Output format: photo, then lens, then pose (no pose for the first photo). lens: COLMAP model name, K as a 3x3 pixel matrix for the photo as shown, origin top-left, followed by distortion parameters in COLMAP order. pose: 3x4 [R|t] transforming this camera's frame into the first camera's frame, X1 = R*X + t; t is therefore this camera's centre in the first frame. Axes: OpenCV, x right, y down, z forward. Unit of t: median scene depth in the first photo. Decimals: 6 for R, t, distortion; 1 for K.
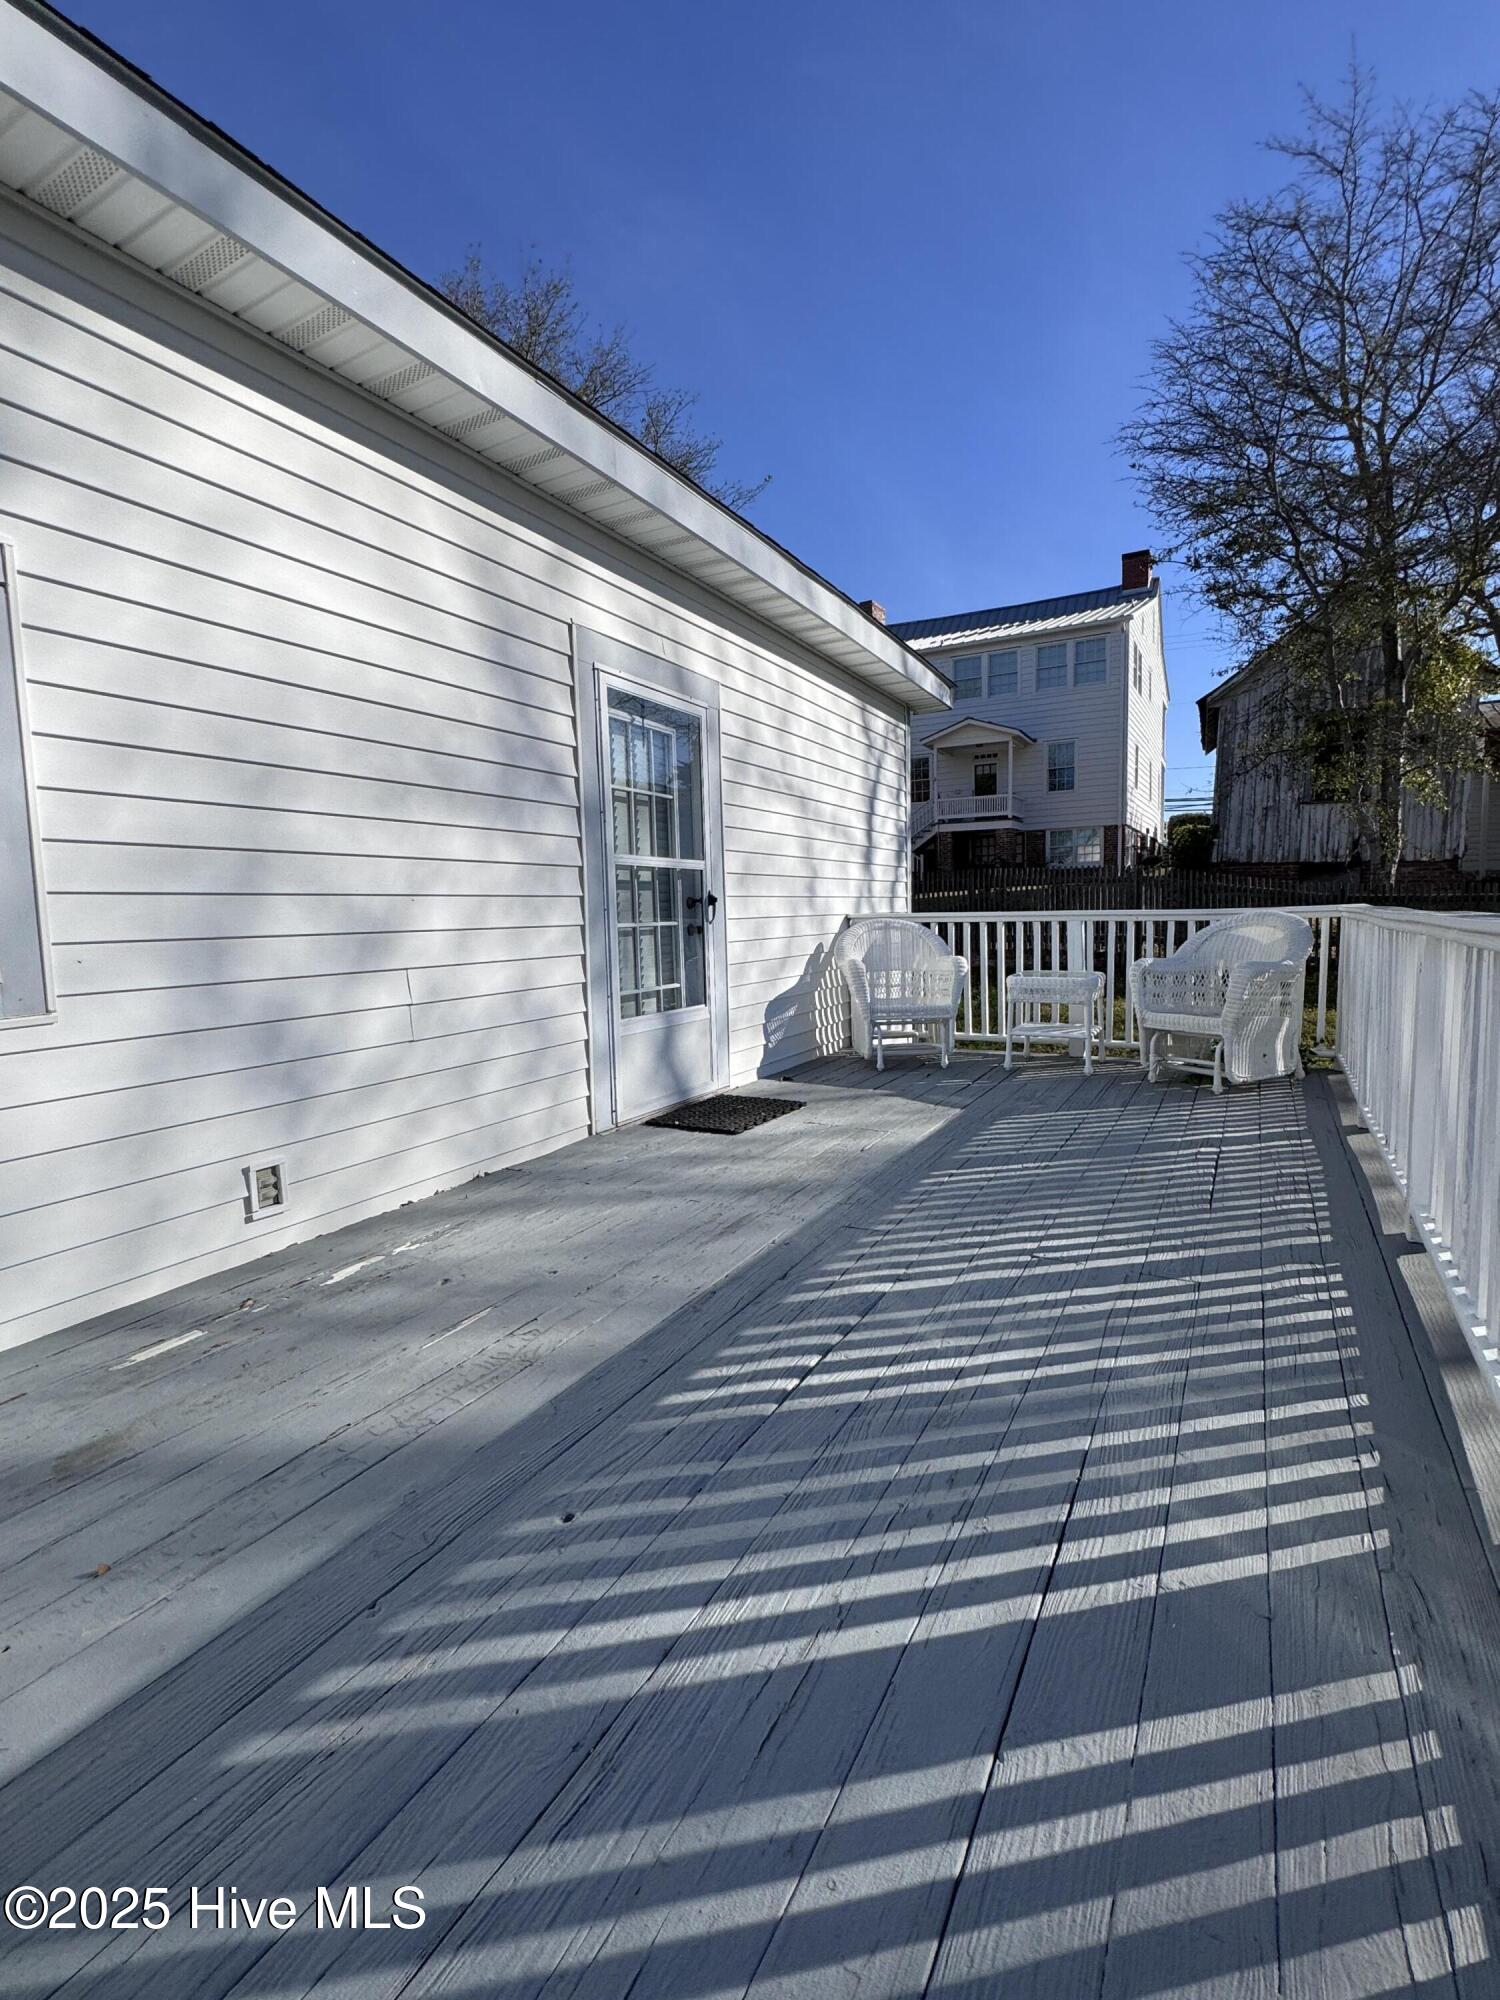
lens RADIAL K [[919.8, 0, 750.2], [0, 919.8, 998.7], [0, 0, 1]] dist [-0.003656, 0.000387]
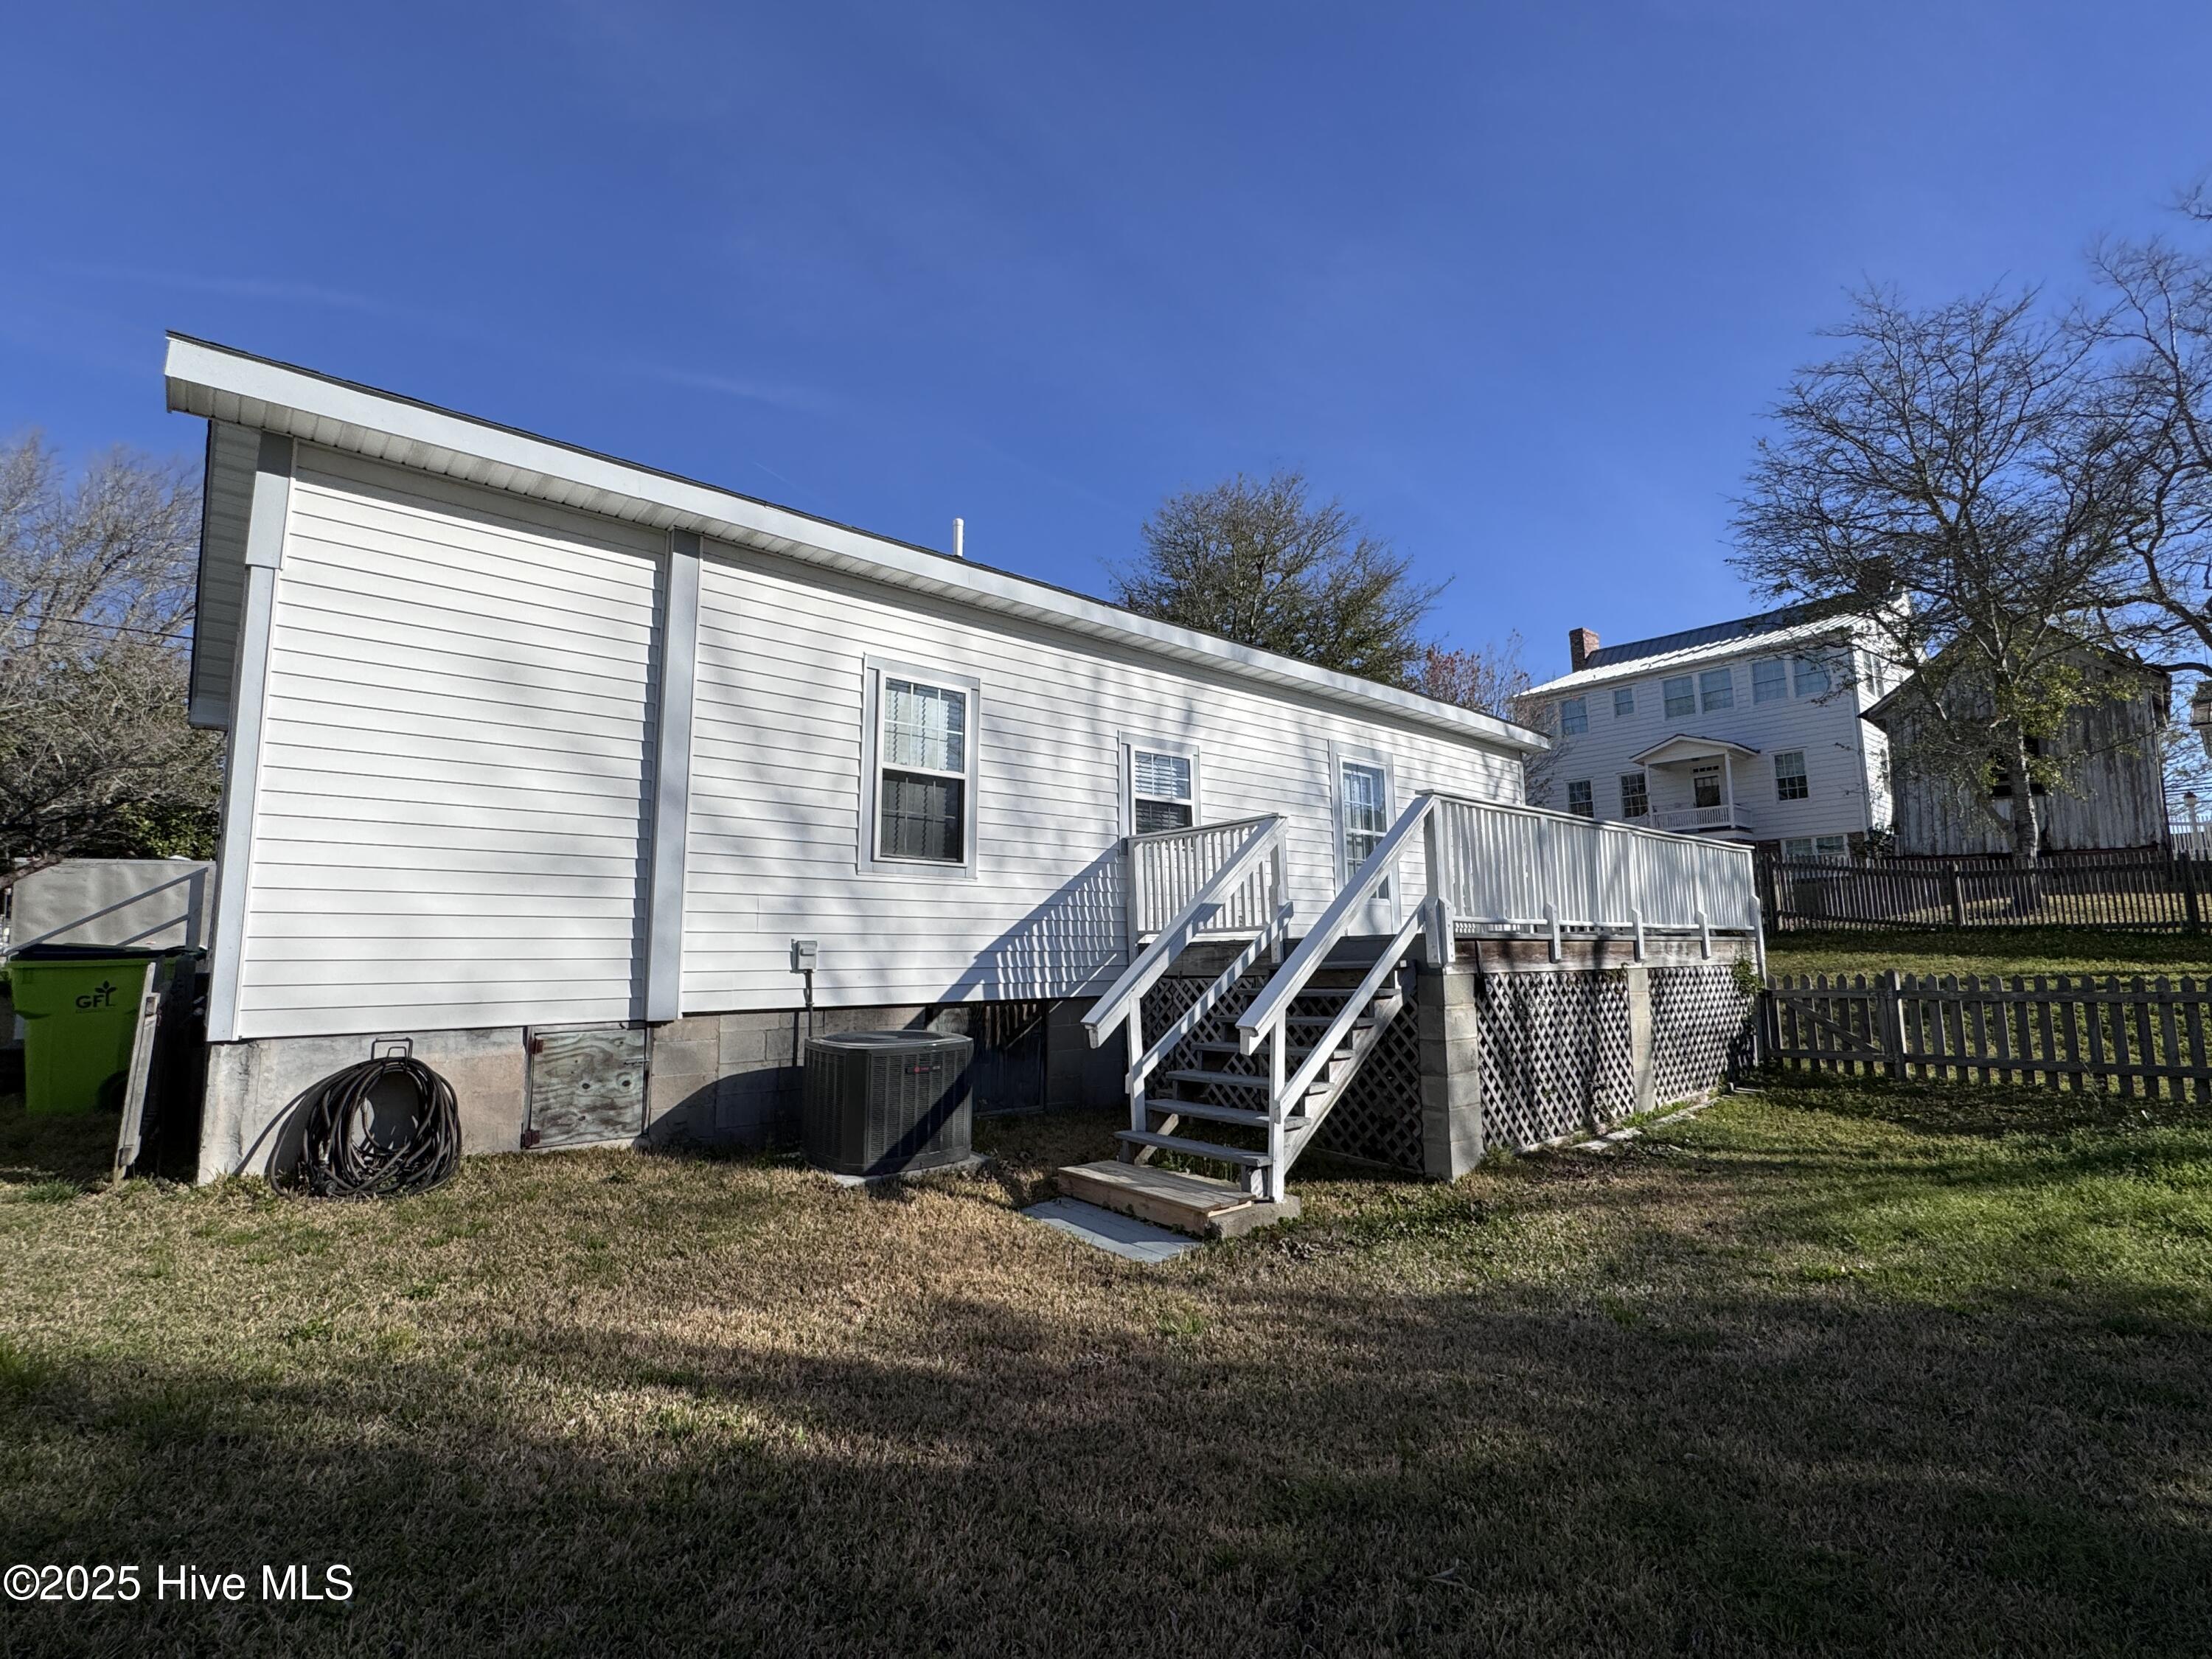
lens RADIAL K [[1017.3, 0, 1107.4], [0, 1017.3, 826.0], [0, 0, 1]] dist [-0.003656, 0.000387]
pose [[0.937515, -0.032925, -0.346383, 0.119398], [-0.043339, 0.976710, -0.210142, 0.267987], [0.345235, 0.212024, 0.914253, -1.040793]]
